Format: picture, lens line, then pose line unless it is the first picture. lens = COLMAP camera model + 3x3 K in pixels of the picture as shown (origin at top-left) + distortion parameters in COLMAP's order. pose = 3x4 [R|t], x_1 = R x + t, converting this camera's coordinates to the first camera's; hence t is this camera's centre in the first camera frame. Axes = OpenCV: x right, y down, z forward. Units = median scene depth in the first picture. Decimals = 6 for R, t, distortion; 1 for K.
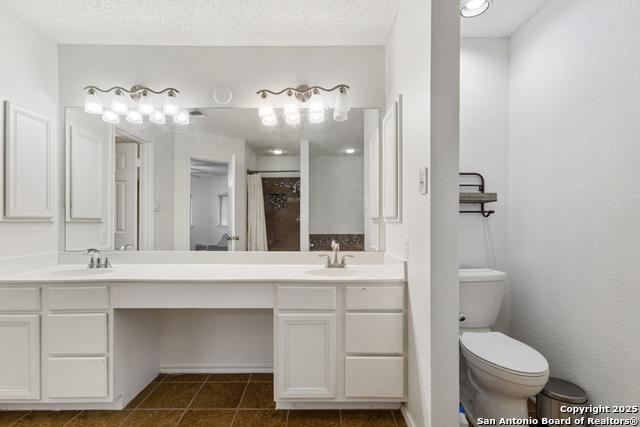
lens RADIAL K [[298.4, 0, 319.8], [0, 298.4, 215.8], [0, 0, 1]] dist [0.005847, 0.001488]
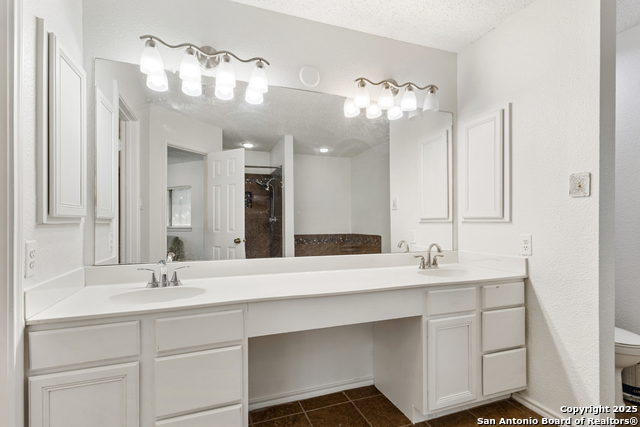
lens RADIAL K [[298.4, 0, 318.5], [0, 298.4, 214.8], [0, 0, 1]] dist [0.005847, 0.001488]
pose [[0.942705, 0.004181, 0.333602, -0.628114], [-0.003370, 0.999990, -0.003009, 0.000451], [-0.333611, 0.001712, 0.942709, 0.186979]]
